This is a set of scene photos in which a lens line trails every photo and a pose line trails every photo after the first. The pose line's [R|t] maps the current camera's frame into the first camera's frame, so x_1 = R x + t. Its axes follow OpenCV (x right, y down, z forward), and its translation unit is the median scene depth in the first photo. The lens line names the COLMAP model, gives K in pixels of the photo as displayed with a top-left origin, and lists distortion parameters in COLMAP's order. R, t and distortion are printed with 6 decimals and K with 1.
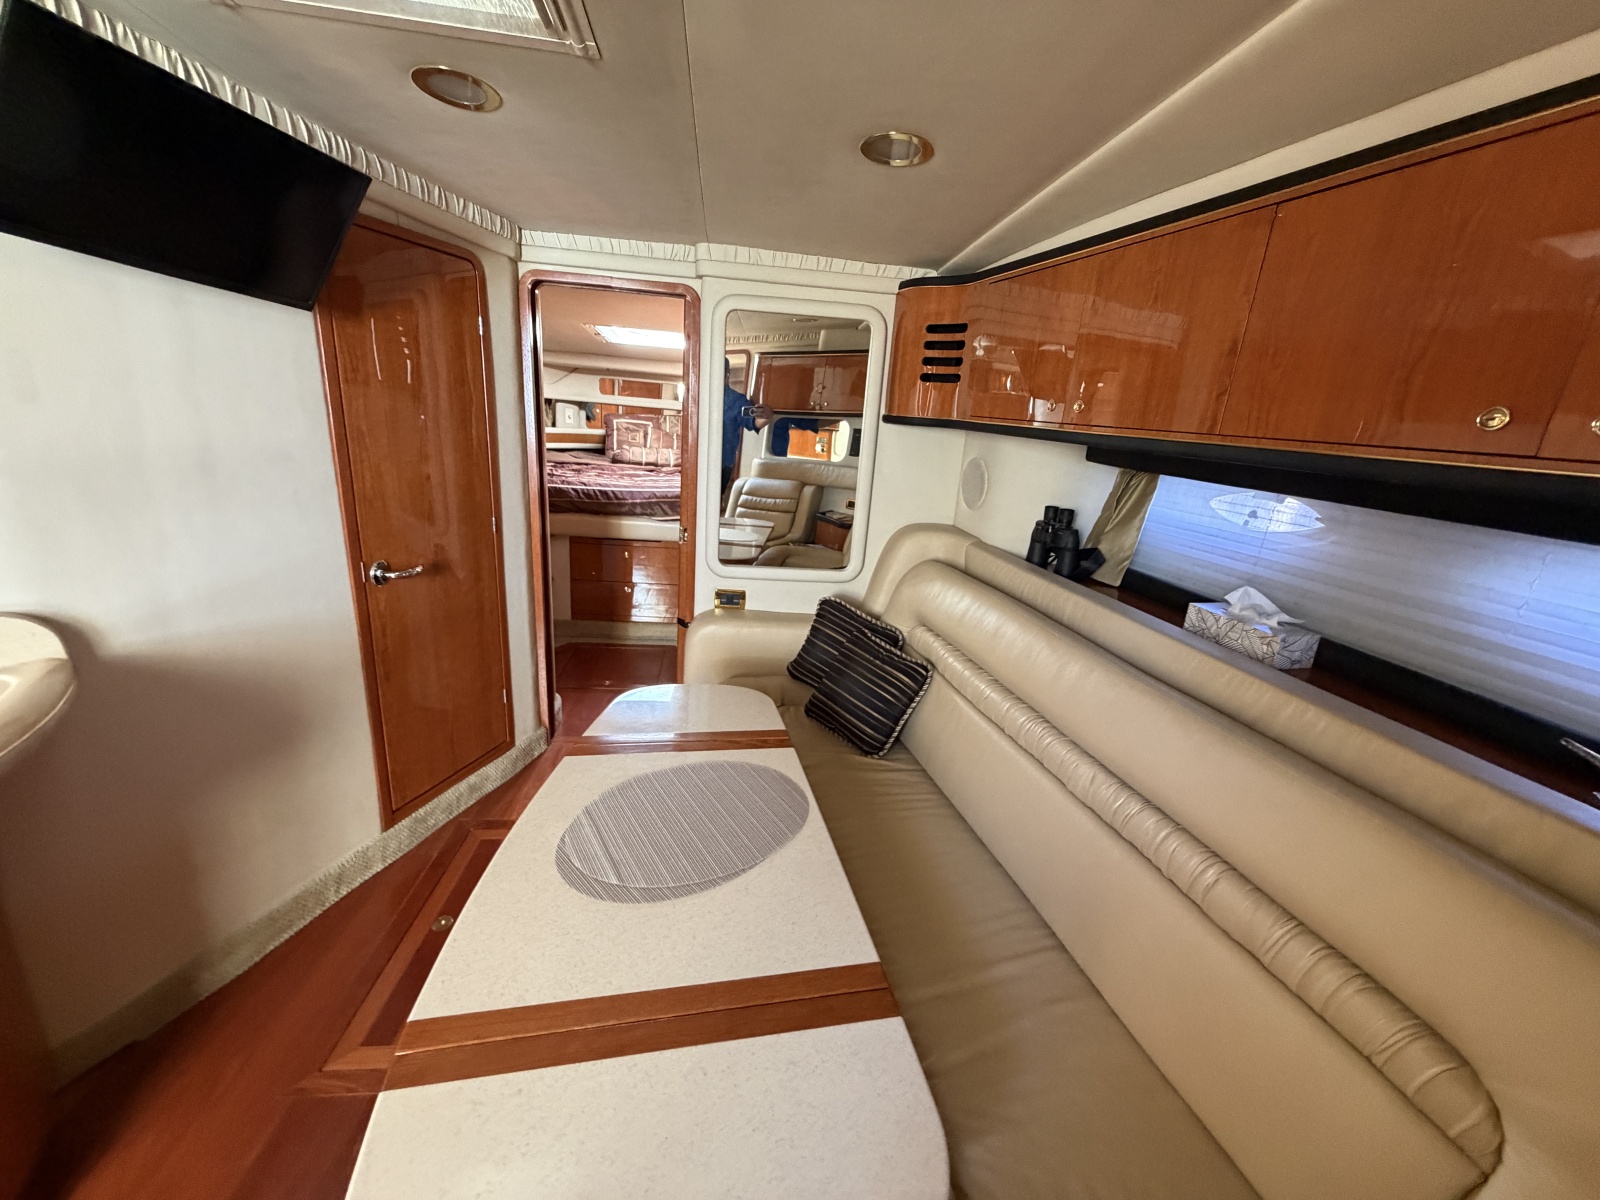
lens RADIAL K [[639.2, 0, 797.8], [0, 639.2, 600.1], [0, 0, 1]] dist [0.000682, 0.000194]
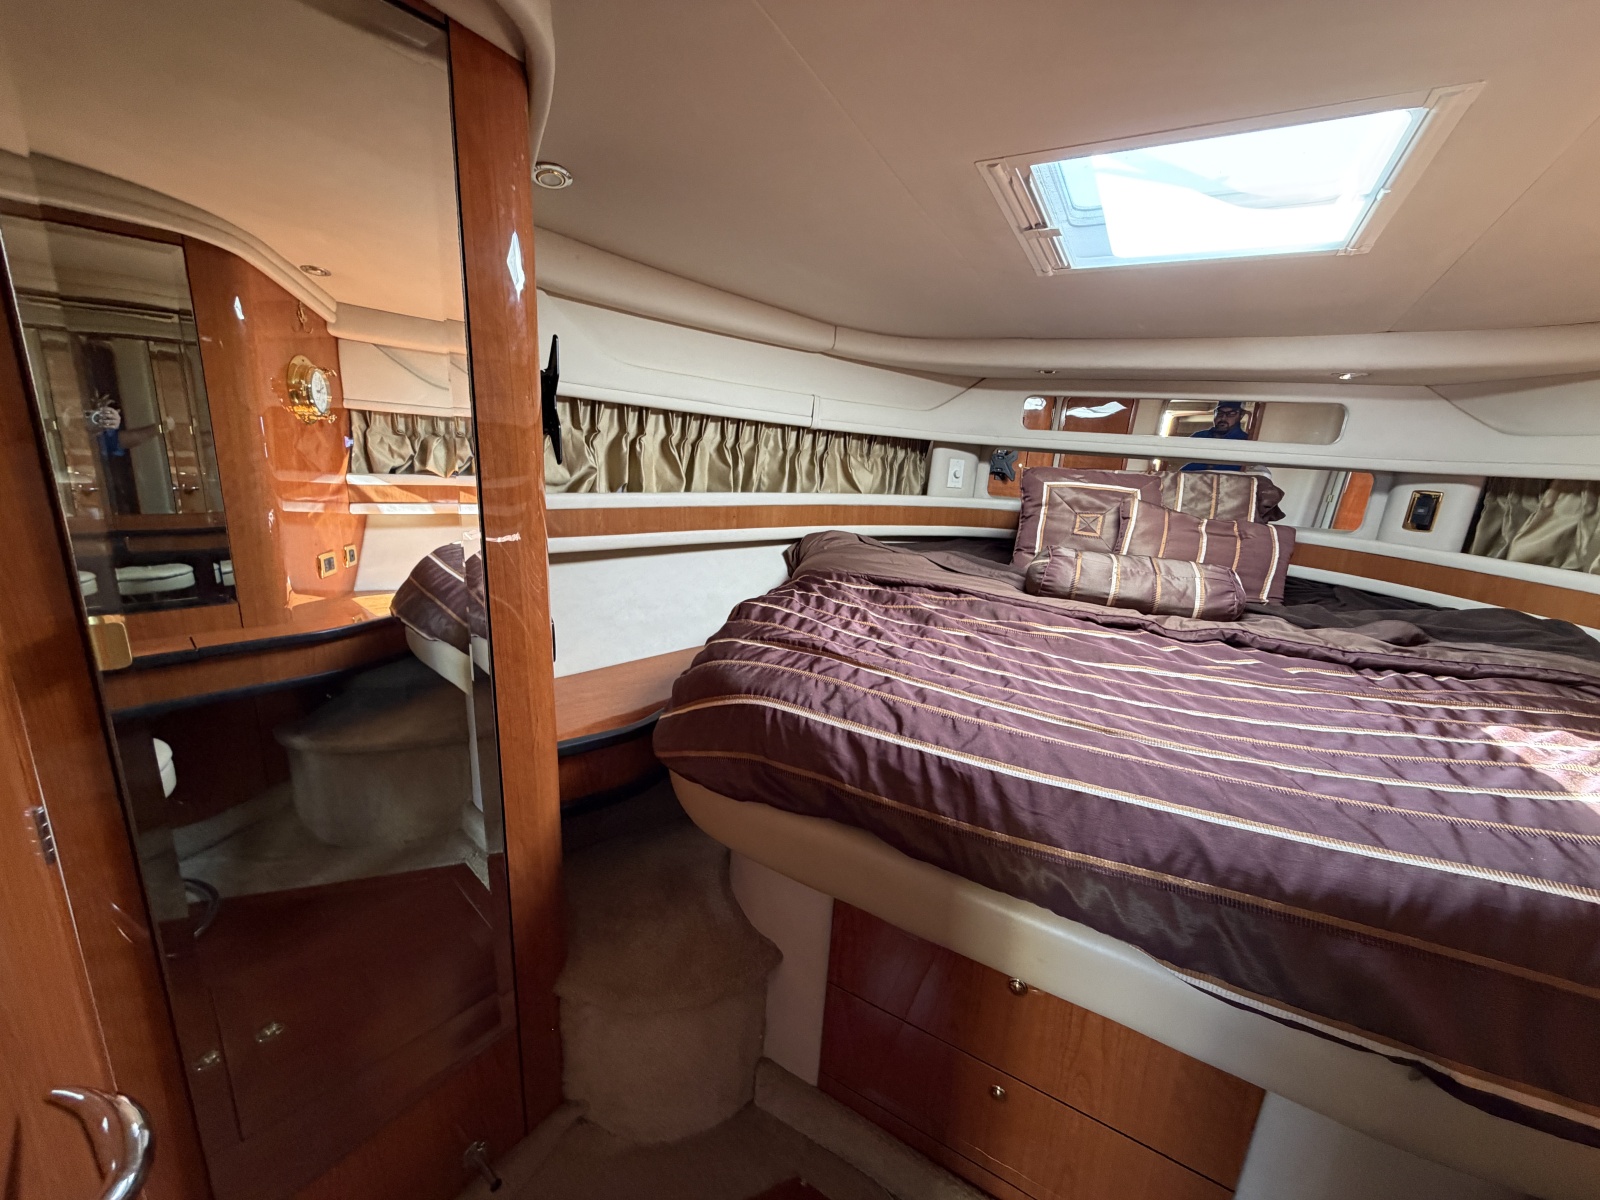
lens RADIAL K [[639.2, 0, 797.8], [0, 639.2, 600.1], [0, 0, 1]] dist [0.000682, 0.000194]
pose [[0.807836, 0.115299, -0.578020, -0.313227], [-0.164462, 0.985824, -0.033205, -0.309592], [0.565997, 0.121887, 0.815347, 1.078615]]
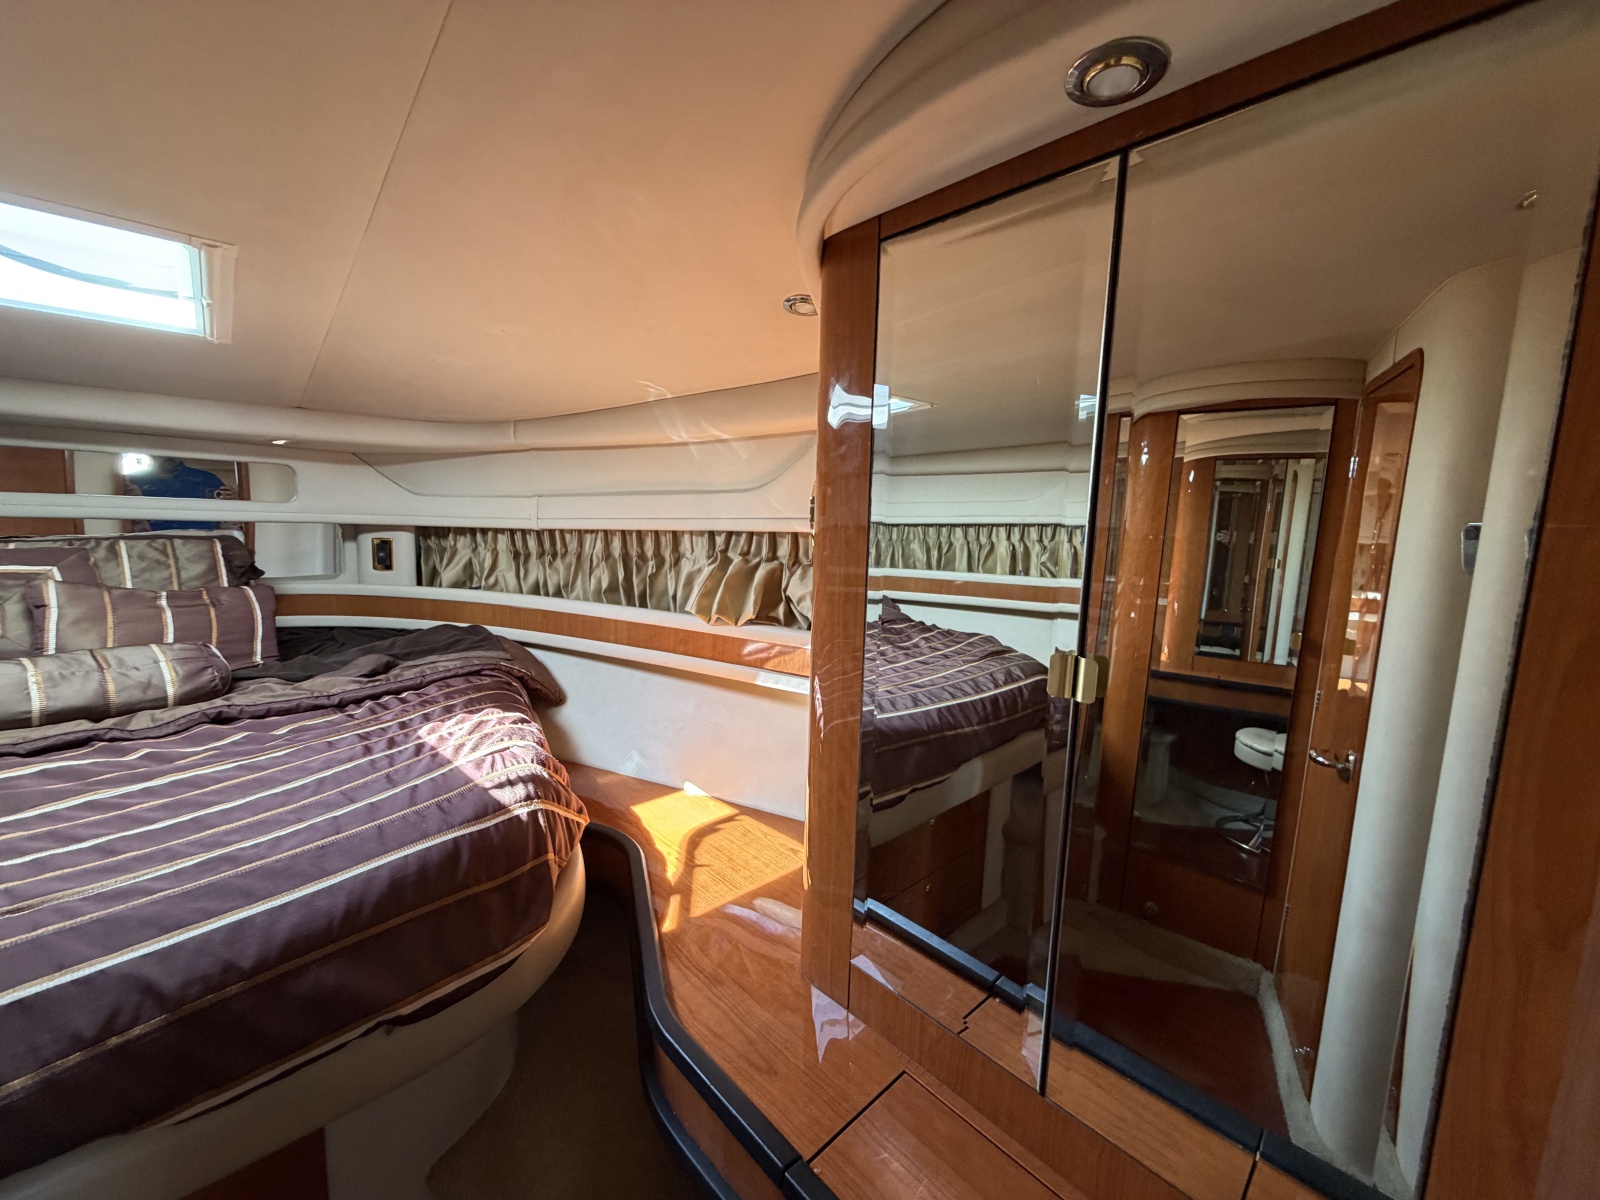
lens RADIAL K [[639.2, 0, 797.8], [0, 639.2, 600.1], [0, 0, 1]] dist [0.000682, 0.000194]
pose [[0.797723, -0.130137, 0.588814, -0.237429], [0.197258, 0.979031, -0.050863, -0.331127], [-0.569849, 0.156723, 0.806666, 1.024823]]
